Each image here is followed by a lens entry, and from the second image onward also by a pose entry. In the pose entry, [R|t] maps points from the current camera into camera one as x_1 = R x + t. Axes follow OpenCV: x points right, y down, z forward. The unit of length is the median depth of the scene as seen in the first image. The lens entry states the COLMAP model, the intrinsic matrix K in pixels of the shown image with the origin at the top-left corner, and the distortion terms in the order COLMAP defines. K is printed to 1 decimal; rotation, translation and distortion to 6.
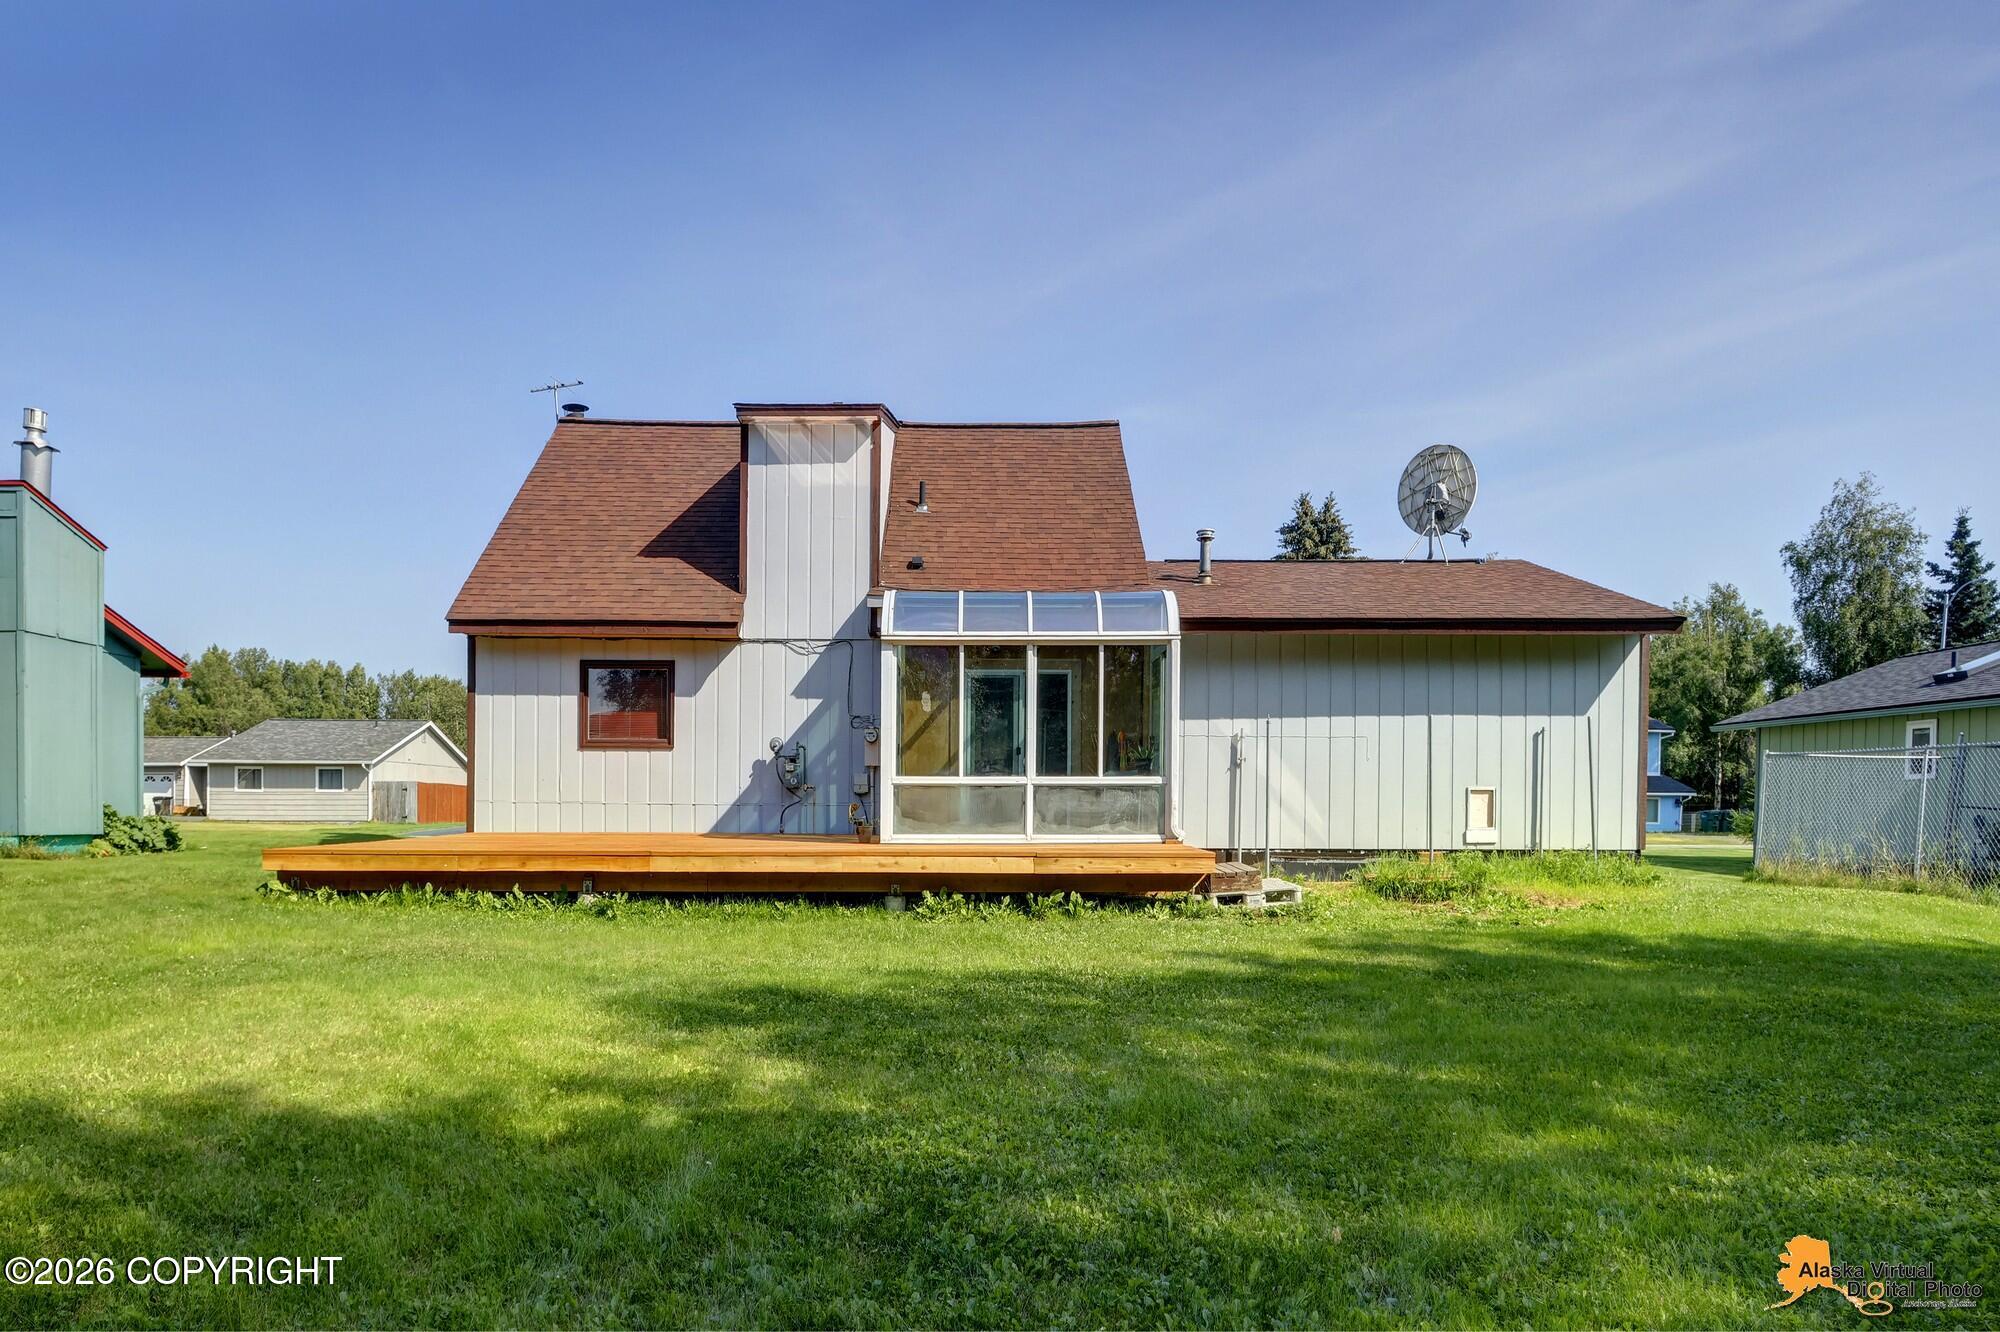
lens RADIAL K [[1334.8, 0, 1008.1], [0, 1334.8, 830.6], [0, 0, 1]] dist [0.000405, 0.001251]
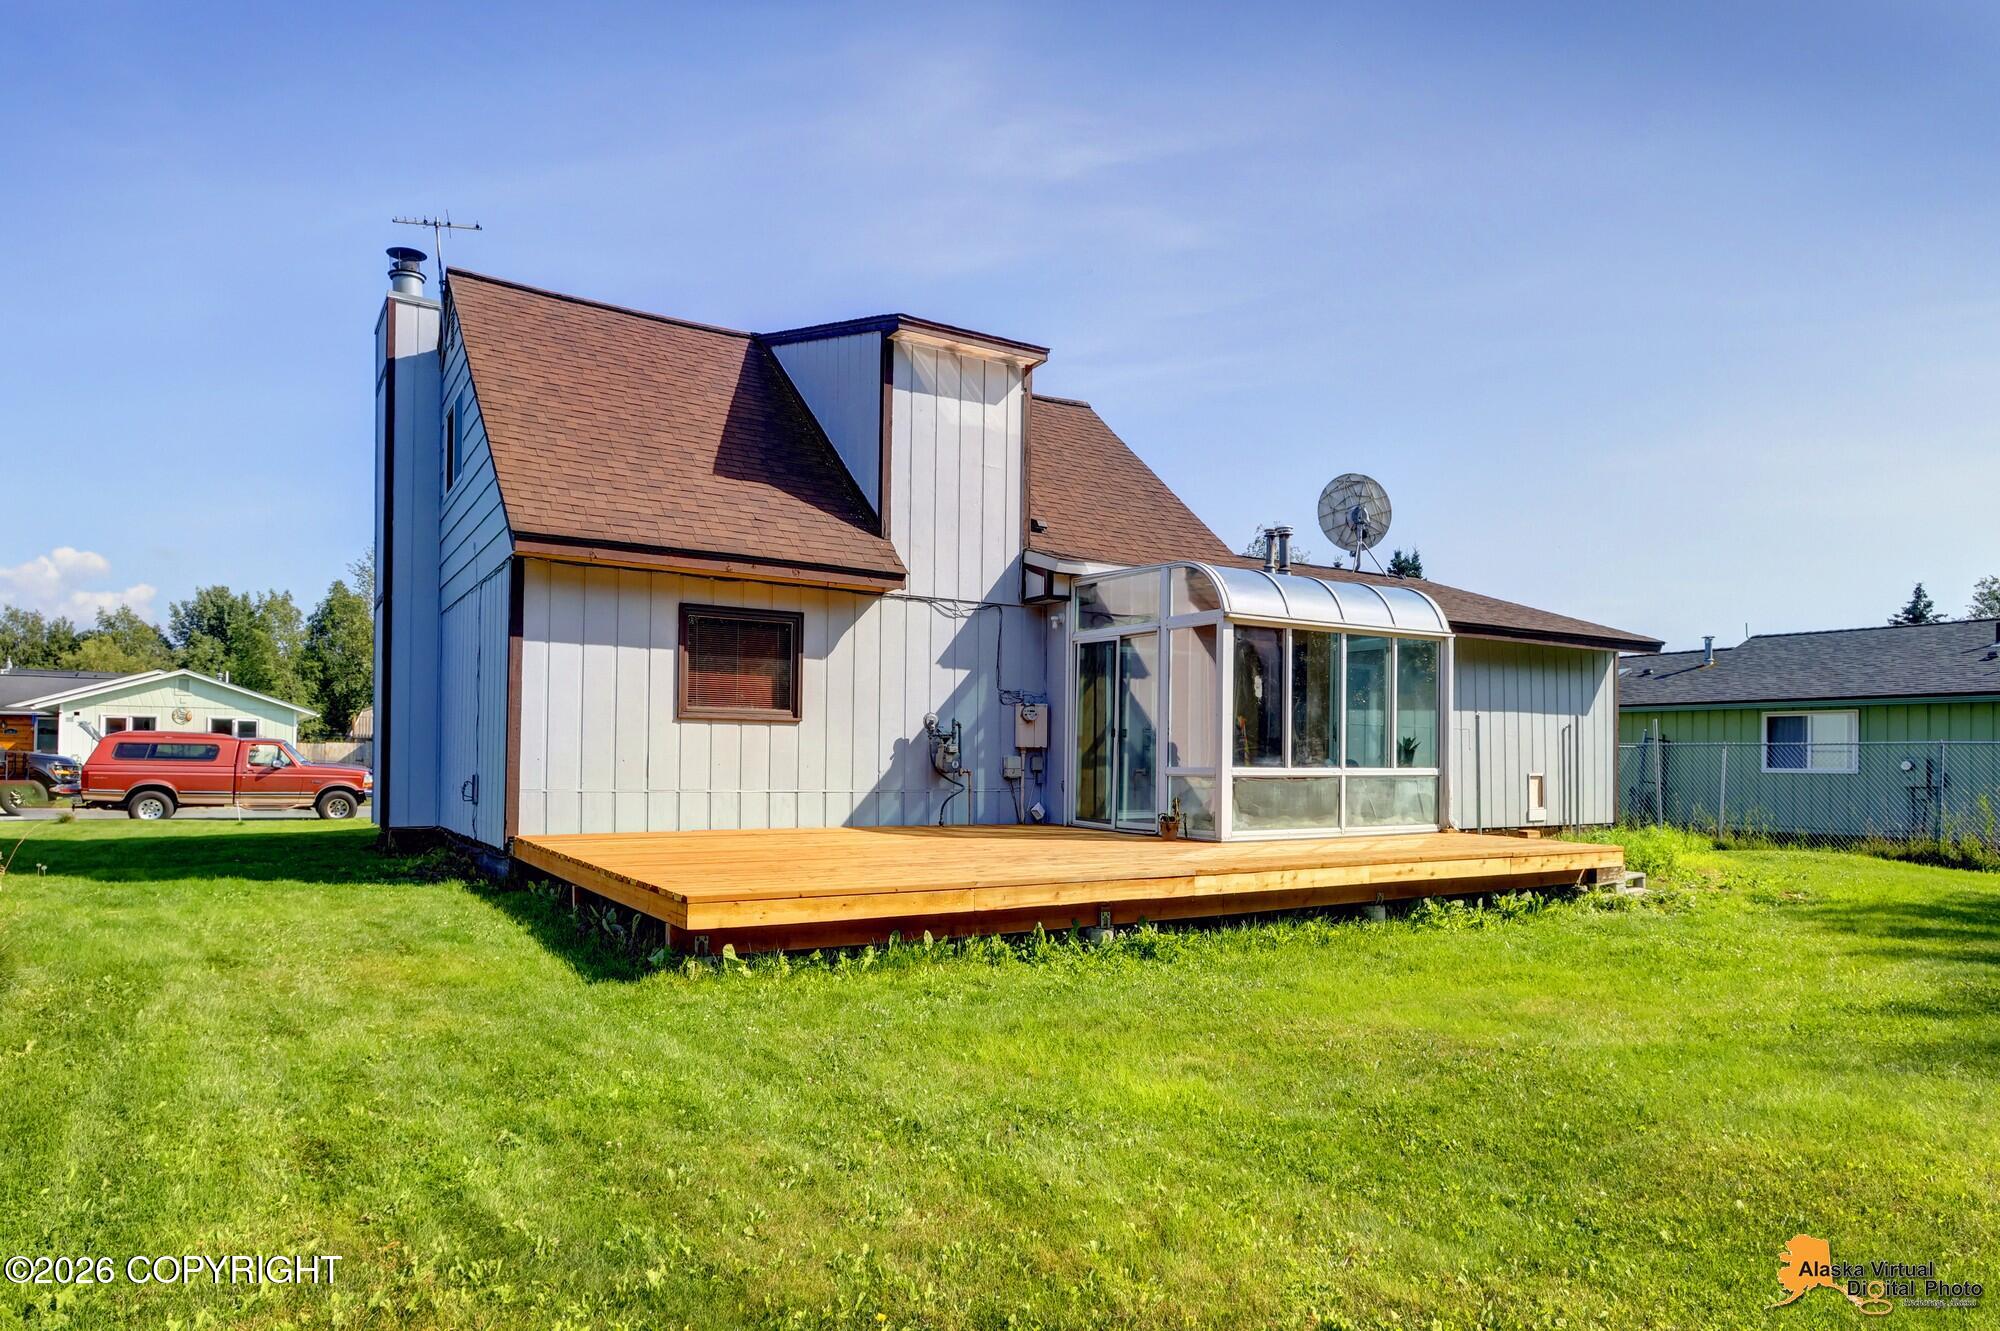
lens RADIAL K [[1175.2, 0, 1001.6], [0, 1175.2, 756.3], [0, 0, 1]] dist [-0.003177, -0.000563]
pose [[0.827877, 0.003915, 0.560896, -0.553549], [0.003775, 0.999914, -0.012550, -0.032346], [-0.560897, 0.012507, 0.827791, 0.353423]]
